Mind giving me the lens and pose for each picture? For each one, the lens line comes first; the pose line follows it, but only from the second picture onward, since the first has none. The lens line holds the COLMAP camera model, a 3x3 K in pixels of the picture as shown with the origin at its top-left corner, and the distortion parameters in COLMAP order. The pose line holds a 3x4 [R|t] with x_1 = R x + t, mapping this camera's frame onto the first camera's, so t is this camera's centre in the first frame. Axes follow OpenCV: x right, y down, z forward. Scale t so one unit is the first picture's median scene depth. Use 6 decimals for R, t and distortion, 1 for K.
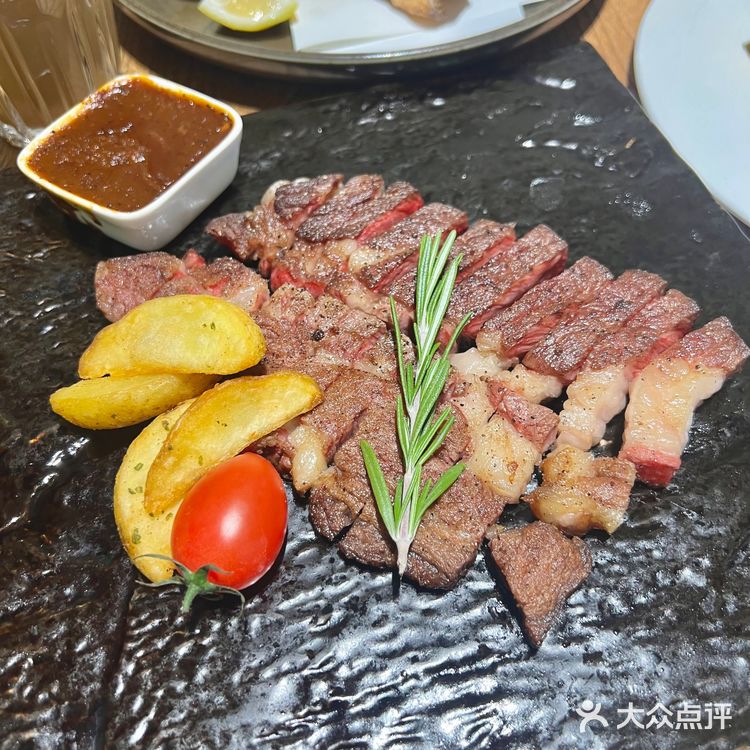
lens RADIAL K [[754.6, 0, 373.2], [0, 754.6, 388.2], [0, 0, 1]] dist [0.122817, -0.273955]
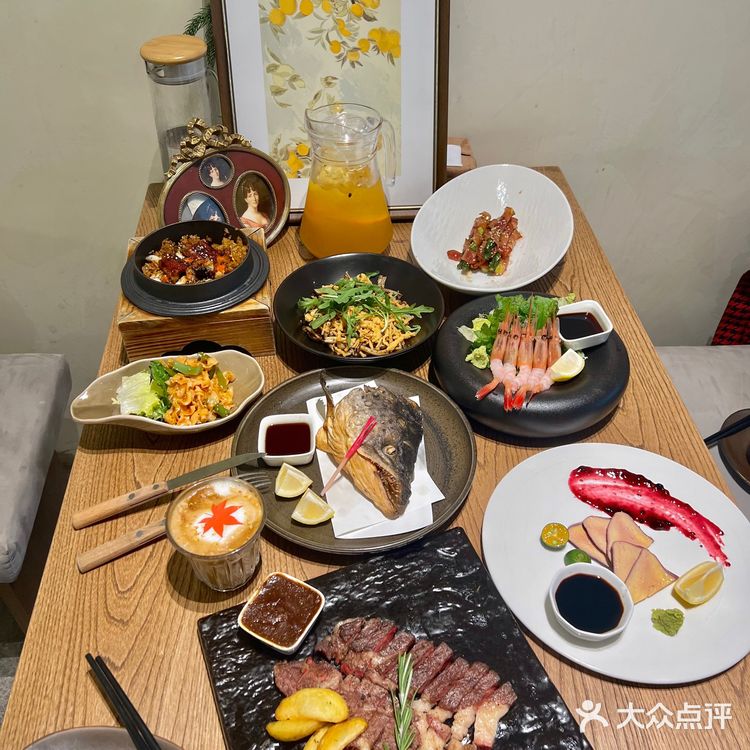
lens RADIAL K [[754.6, 0, 373.2], [0, 754.6, 388.2], [0, 0, 1]] dist [0.122817, -0.273955]
pose [[0.997067, -0.033038, 0.069031, -0.195800], [0.046694, 0.977287, -0.206712, -0.602641], [-0.060634, 0.209329, 0.975964, -1.965908]]
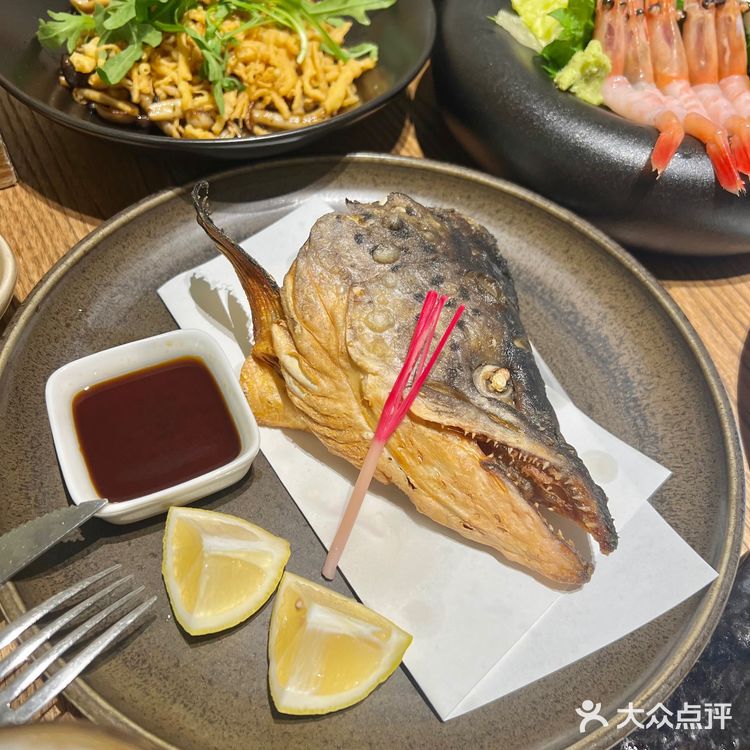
lens RADIAL K [[754.6, 0, 373.2], [0, 754.6, 388.2], [0, 0, 1]] dist [0.122817, -0.273955]
pose [[0.896751, -0.303377, 0.322181, -0.428544], [0.307311, 0.950772, 0.039918, -1.149452], [-0.318430, 0.063213, 0.945836, 0.564876]]
